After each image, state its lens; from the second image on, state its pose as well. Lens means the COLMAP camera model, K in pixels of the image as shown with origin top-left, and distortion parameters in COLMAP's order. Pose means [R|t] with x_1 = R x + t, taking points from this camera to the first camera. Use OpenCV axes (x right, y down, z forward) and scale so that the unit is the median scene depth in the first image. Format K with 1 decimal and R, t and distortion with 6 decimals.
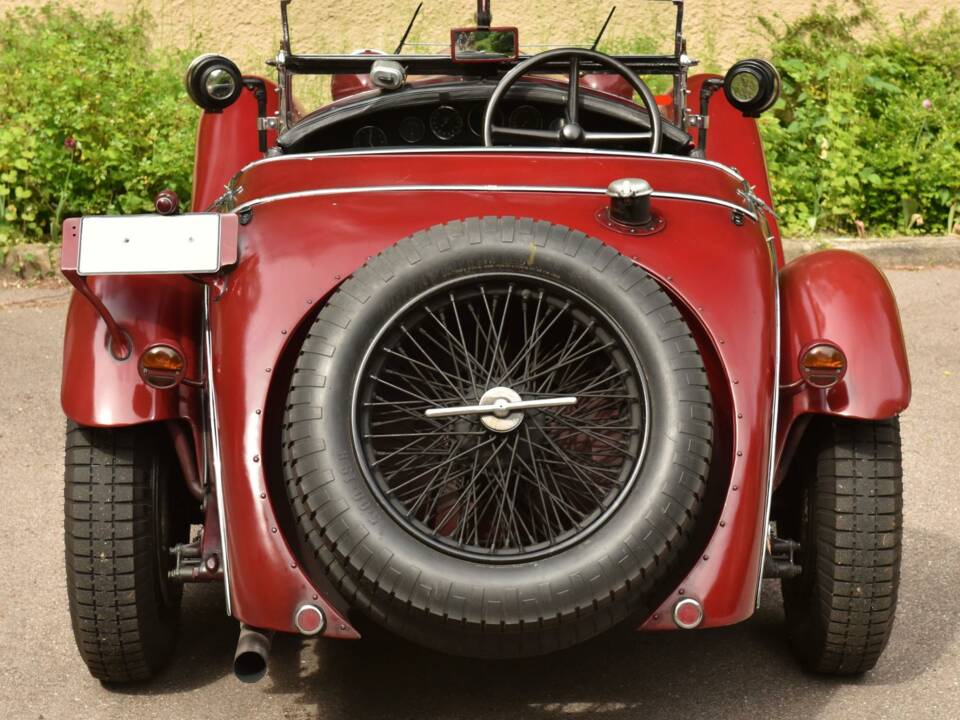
lens RADIAL K [[2454.9, 0, 516.3], [0, 2454.9, 342.5], [0, 0, 1]] dist [0.122752, 0.495851]
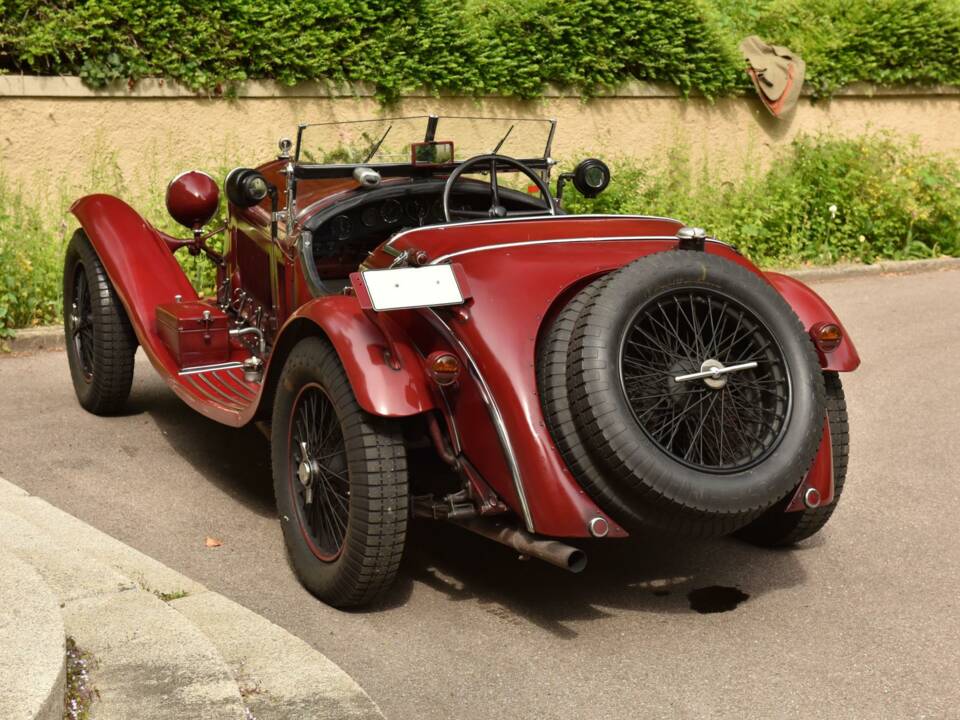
lens RADIAL K [[1843.7, 0, 458.4], [0, 1843.7, 380.5], [0, 0, 1]] dist [0.143090, -0.324394]
pose [[0.917545, -0.076805, 0.390144, -0.539048], [0.084746, 0.996398, -0.003153, 0.019315], [-0.388497, 0.035956, 0.920748, 0.005923]]
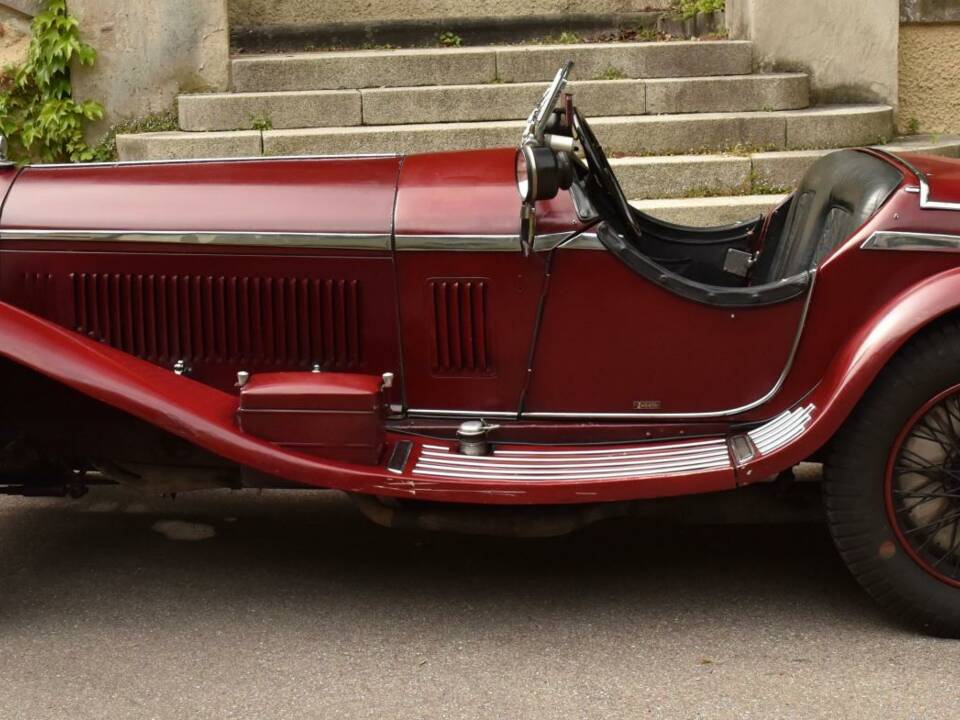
lens RADIAL K [[1879.8, 0, 445.3], [0, 1879.8, 359.6], [0, 0, 1]] dist [-0.056191, 0.381556]
pose [[0.086525, -0.205940, 0.974732, -1.087050], [0.237779, 0.954394, 0.180536, -0.224859], [-0.967458, 0.216150, 0.131547, 1.209528]]
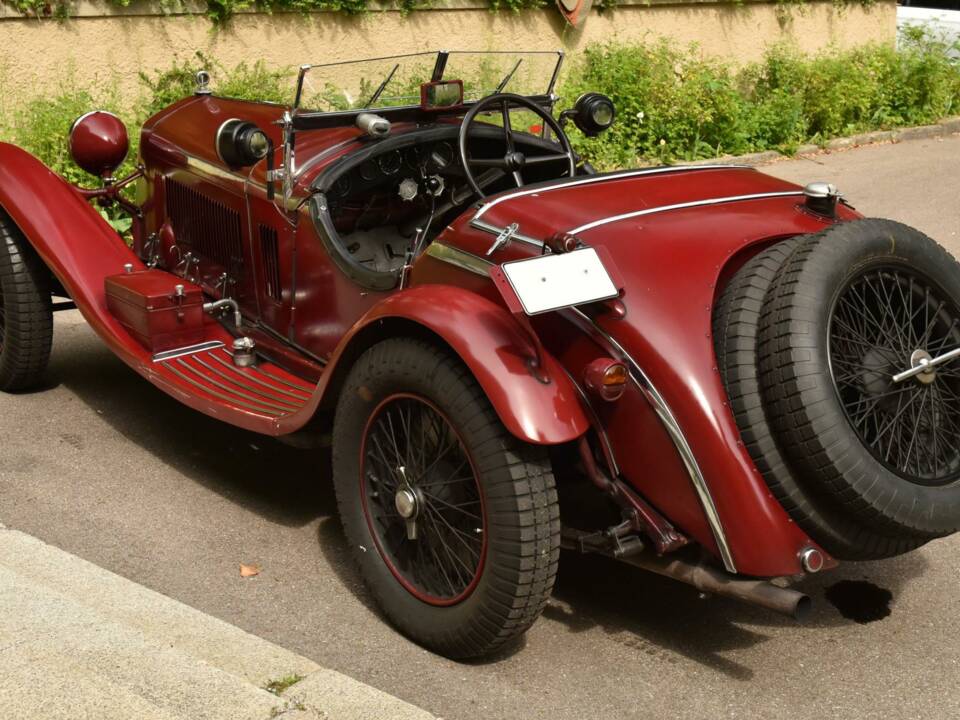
lens RADIAL K [[1560.5, 0, 501.6], [0, 1560.5, 391.2], [0, 0, 1]] dist [0.045522, 0.059814]
pose [[0.800040, -0.174070, 0.574138, -0.592482], [0.131071, 0.984579, 0.115868, -0.076084], [-0.585453, -0.017446, 0.810518, 0.416260]]
